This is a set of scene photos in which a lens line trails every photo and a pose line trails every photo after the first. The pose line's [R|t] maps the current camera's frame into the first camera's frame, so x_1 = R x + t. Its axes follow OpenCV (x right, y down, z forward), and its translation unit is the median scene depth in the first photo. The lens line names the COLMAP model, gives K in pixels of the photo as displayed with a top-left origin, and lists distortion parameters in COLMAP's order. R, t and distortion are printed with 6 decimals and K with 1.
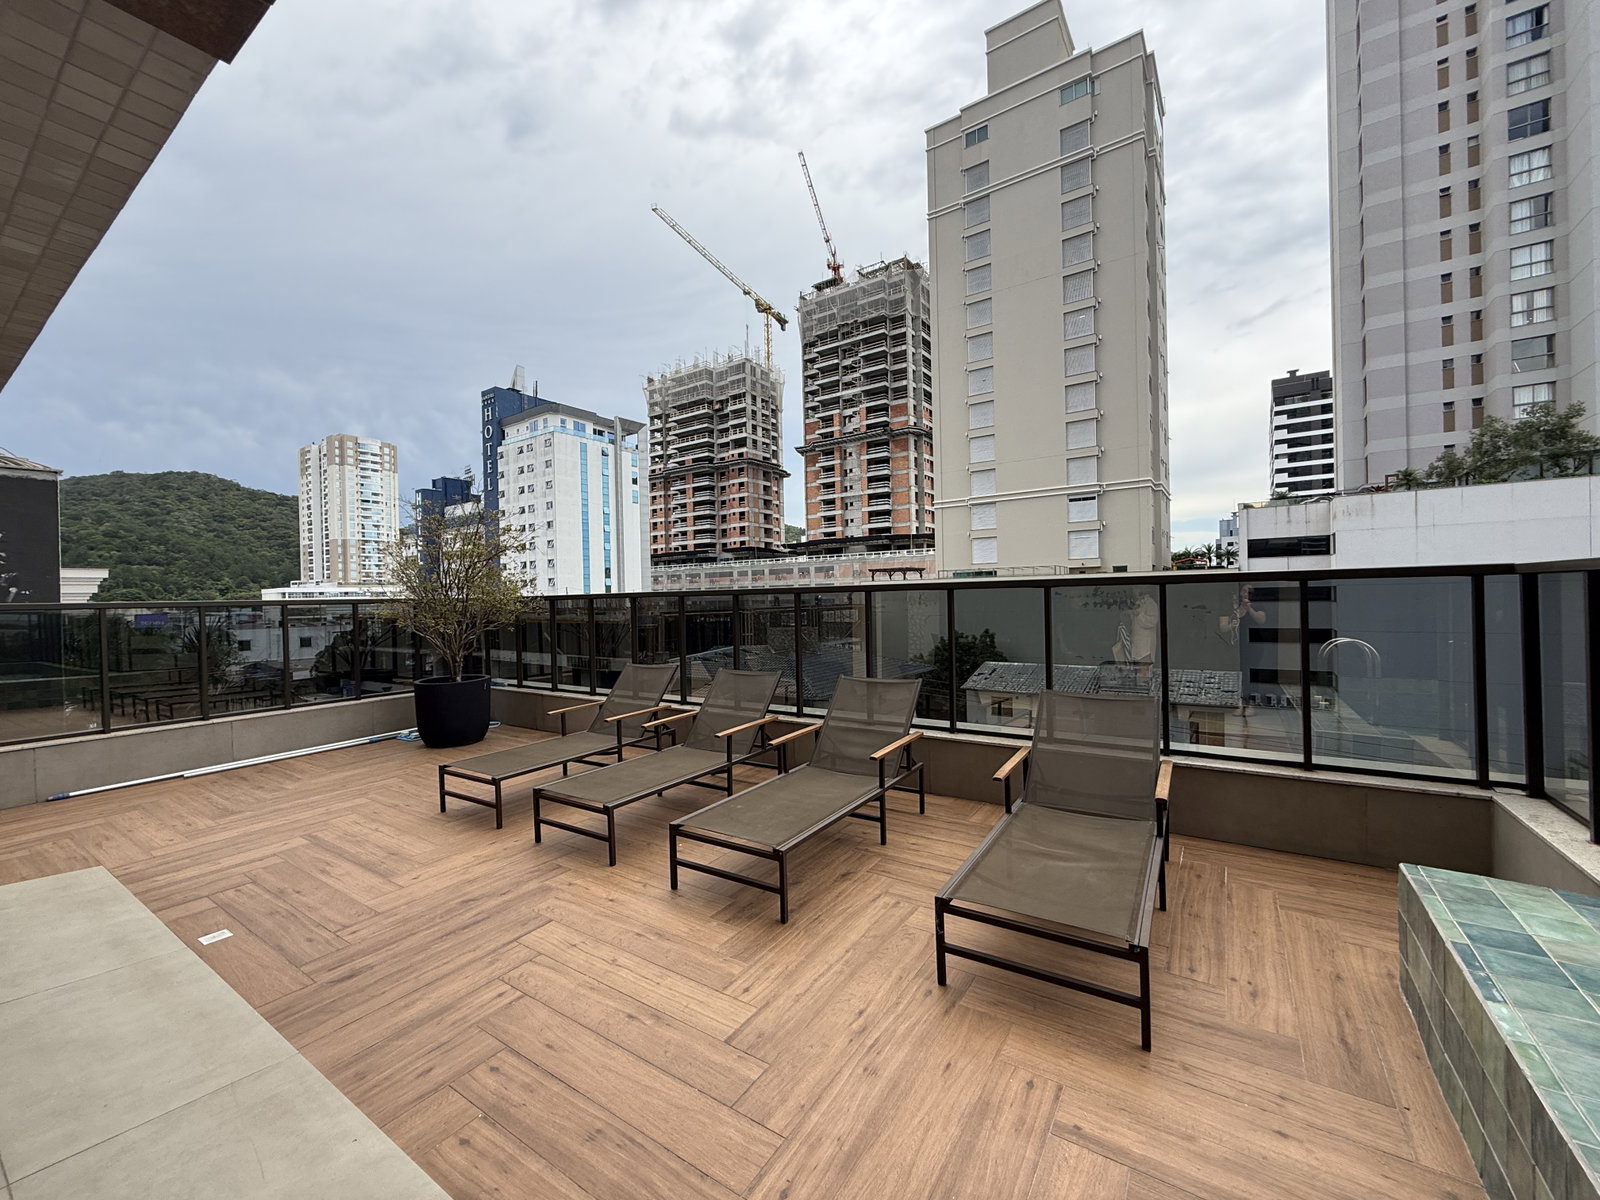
lens RADIAL K [[640.4, 0, 799.0], [0, 640.4, 599.4], [0, 0, 1]] dist [0.001189, -0.000055]
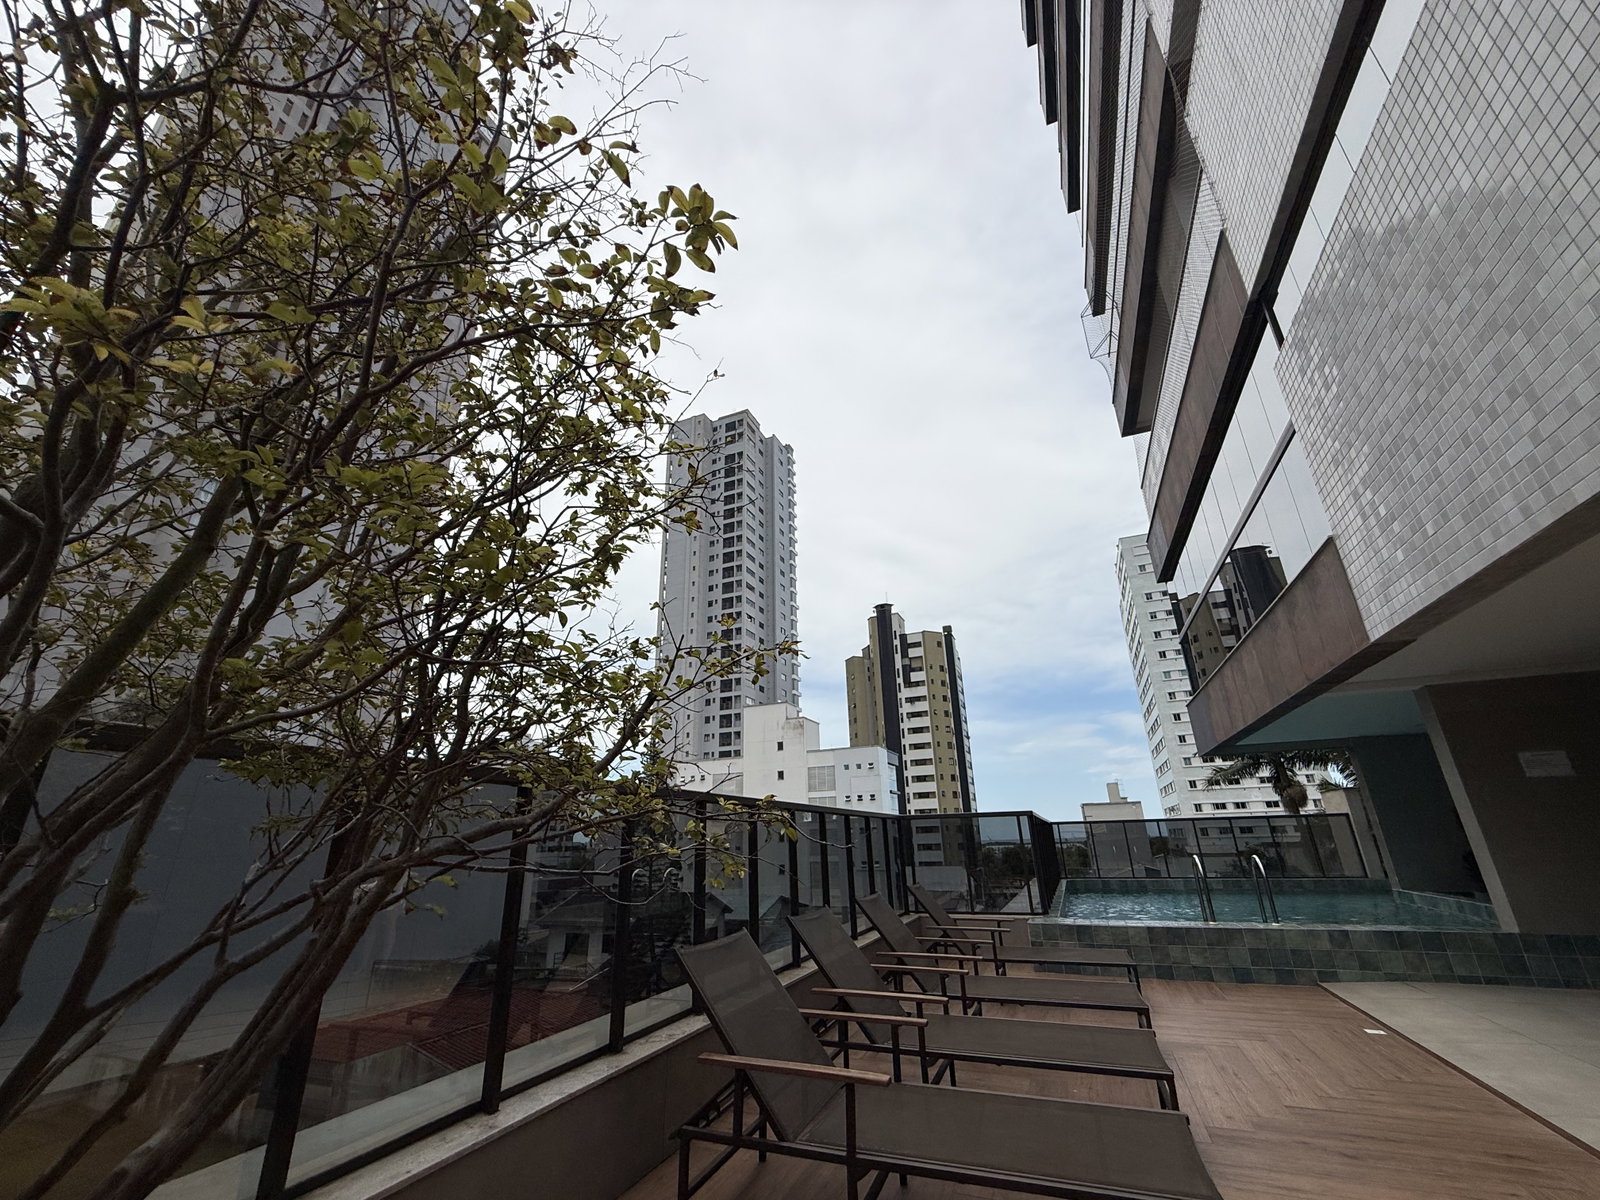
lens RADIAL K [[640.4, 0, 794.2], [0, 640.4, 599.4], [0, 0, 1]] dist [0.001189, -0.000055]
pose [[-0.205035, 0.372831, 0.904963, -0.134637], [0.032016, 0.926667, -0.374519, 0.008507], [-0.978231, -0.047817, -0.201935, 0.184821]]
